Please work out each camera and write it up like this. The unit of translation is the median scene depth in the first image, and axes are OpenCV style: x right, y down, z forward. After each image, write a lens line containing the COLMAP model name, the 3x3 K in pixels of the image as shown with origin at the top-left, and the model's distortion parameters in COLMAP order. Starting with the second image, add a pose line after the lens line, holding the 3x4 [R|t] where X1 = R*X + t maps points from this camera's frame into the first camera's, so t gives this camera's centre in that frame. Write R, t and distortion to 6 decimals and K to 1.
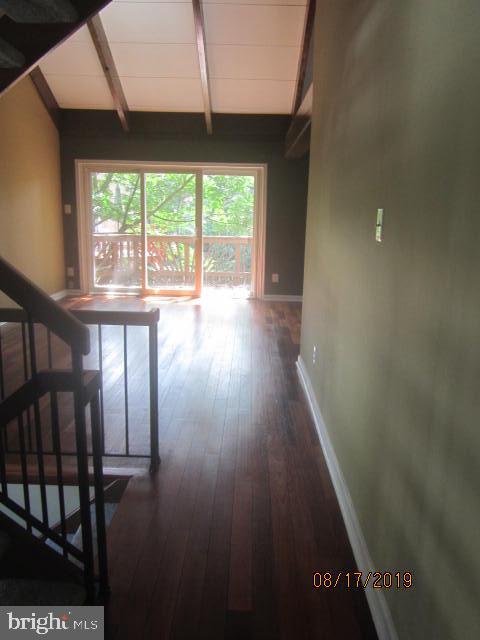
lens RADIAL K [[533.3, 0, 240.2], [0, 533.3, 322.7], [0, 0, 1]] dist [-0.046970, 0.037929]
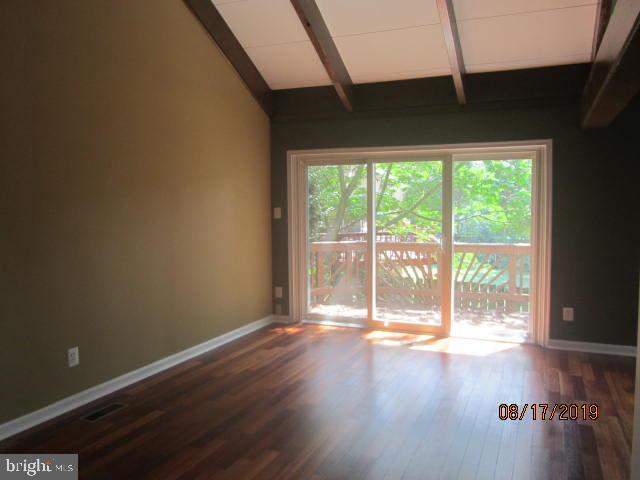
lens RADIAL K [[533.3, 0, 317.1], [0, 533.3, 236.7], [0, 0, 1]] dist [-0.046970, 0.037929]
pose [[0.924872, -0.004056, -0.380258, 0.029180], [-0.053180, 0.988738, -0.139892, -0.071463], [0.376542, 0.149604, 0.914240, 0.301656]]
